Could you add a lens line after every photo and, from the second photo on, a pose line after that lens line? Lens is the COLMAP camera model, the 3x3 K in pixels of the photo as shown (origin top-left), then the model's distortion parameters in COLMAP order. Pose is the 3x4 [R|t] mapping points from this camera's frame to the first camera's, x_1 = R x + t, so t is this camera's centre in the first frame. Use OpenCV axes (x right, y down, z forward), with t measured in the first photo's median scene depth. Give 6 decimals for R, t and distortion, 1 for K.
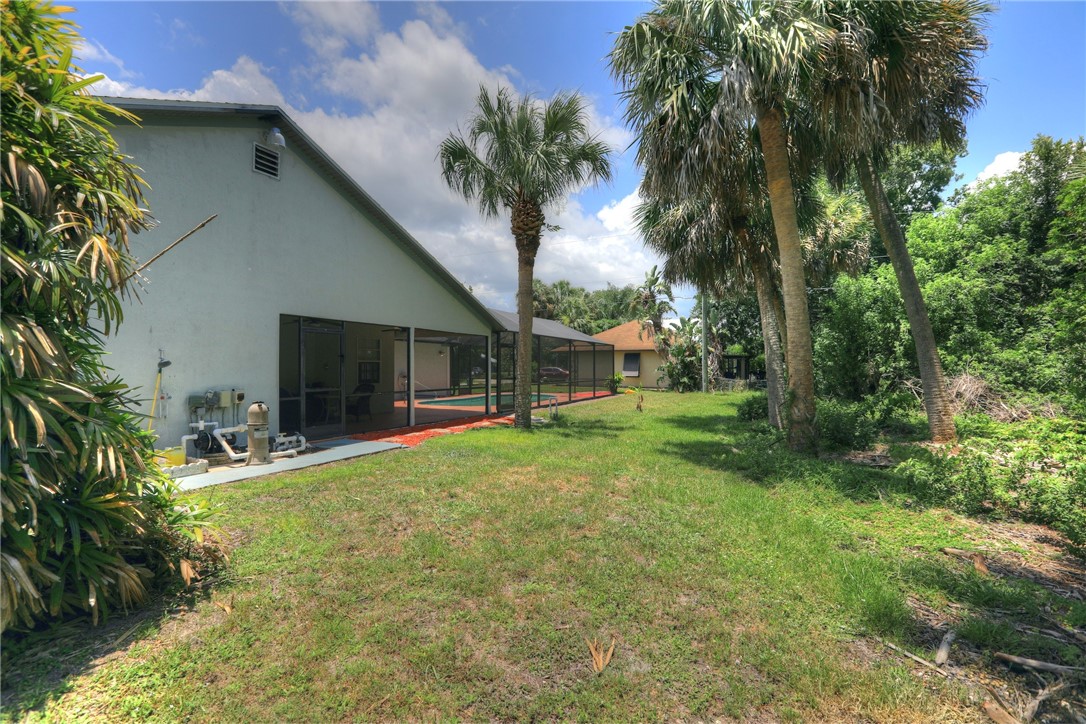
lens RADIAL K [[505.3, 0, 544.8], [0, 505.3, 362.7], [0, 0, 1]] dist [-0.001493, -0.000030]
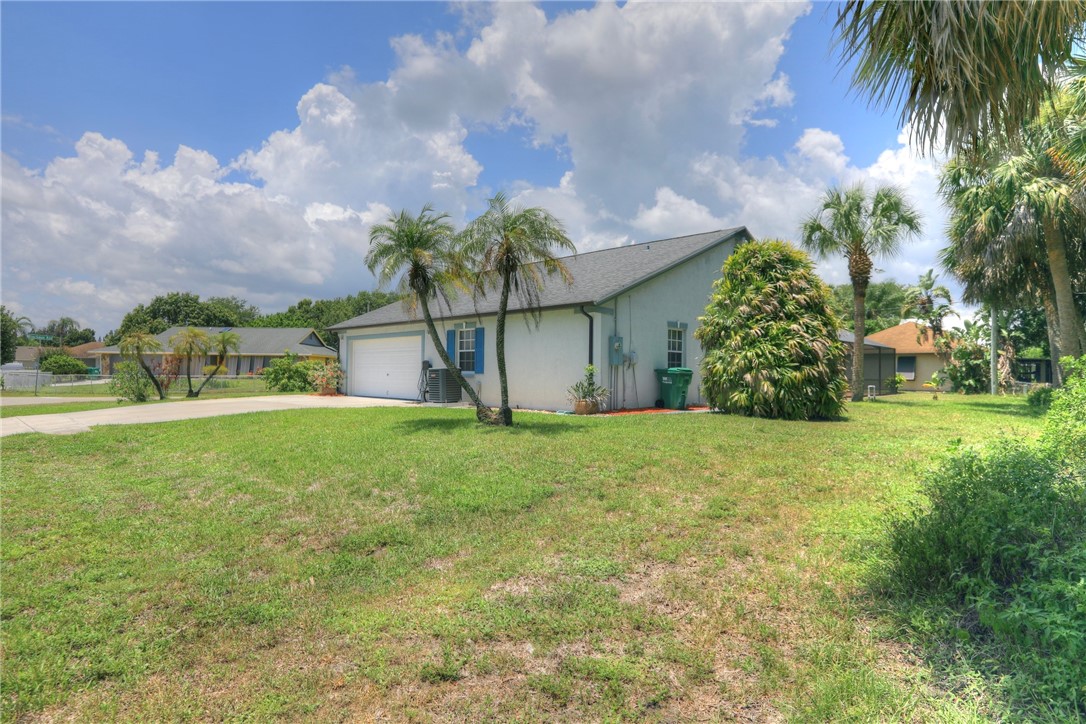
lens RADIAL K [[631.8, 0, 539.9], [0, 631.8, 361.2], [0, 0, 1]] dist [0.032690, 0.001523]
pose [[0.955463, 0.002117, -0.295103, -0.163206], [-0.006532, 0.999881, -0.013976, 0.014448], [0.295038, 0.015281, 0.955363, -0.470196]]
